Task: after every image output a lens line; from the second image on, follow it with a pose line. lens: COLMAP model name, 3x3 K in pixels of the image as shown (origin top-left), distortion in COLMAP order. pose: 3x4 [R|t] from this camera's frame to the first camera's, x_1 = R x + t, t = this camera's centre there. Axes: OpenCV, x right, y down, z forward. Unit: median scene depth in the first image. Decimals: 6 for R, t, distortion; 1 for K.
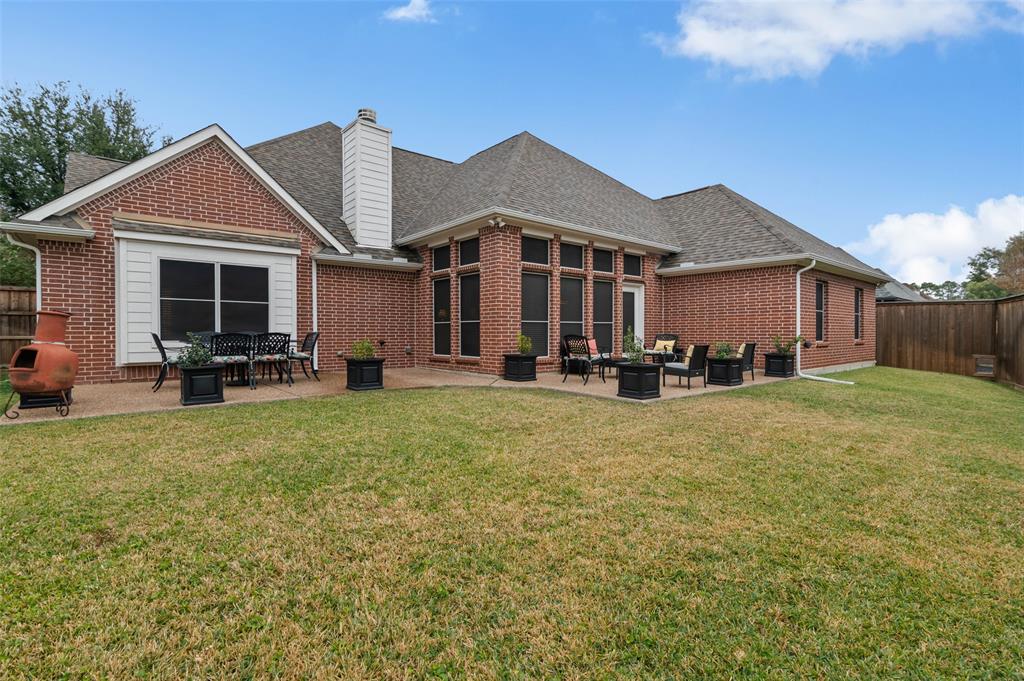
lens RADIAL K [[470.6, 0, 511.1], [0, 470.6, 334.6], [0, 0, 1]] dist [-0.001536, -0.000200]
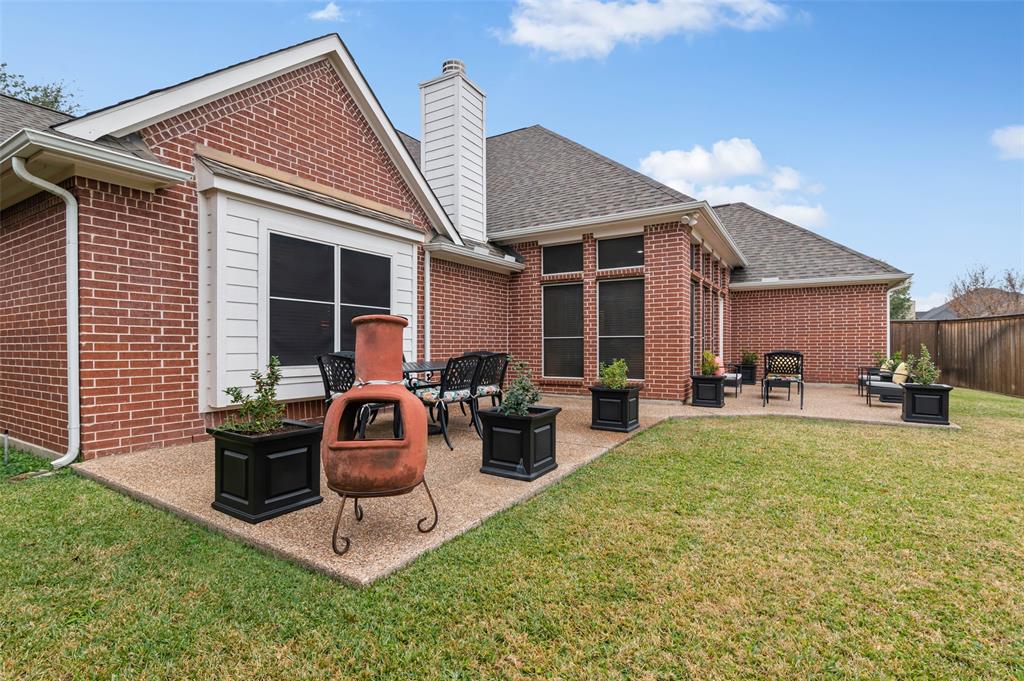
lens RADIAL K [[474.3, 0, 509.8], [0, 474.3, 346.1], [0, 0, 1]] dist [-0.008383, -0.000073]
pose [[0.949091, -0.002303, 0.314994, -0.606293], [0.003726, 0.999985, -0.003918, -0.009564], [-0.314981, 0.004892, 0.949086, 0.301753]]
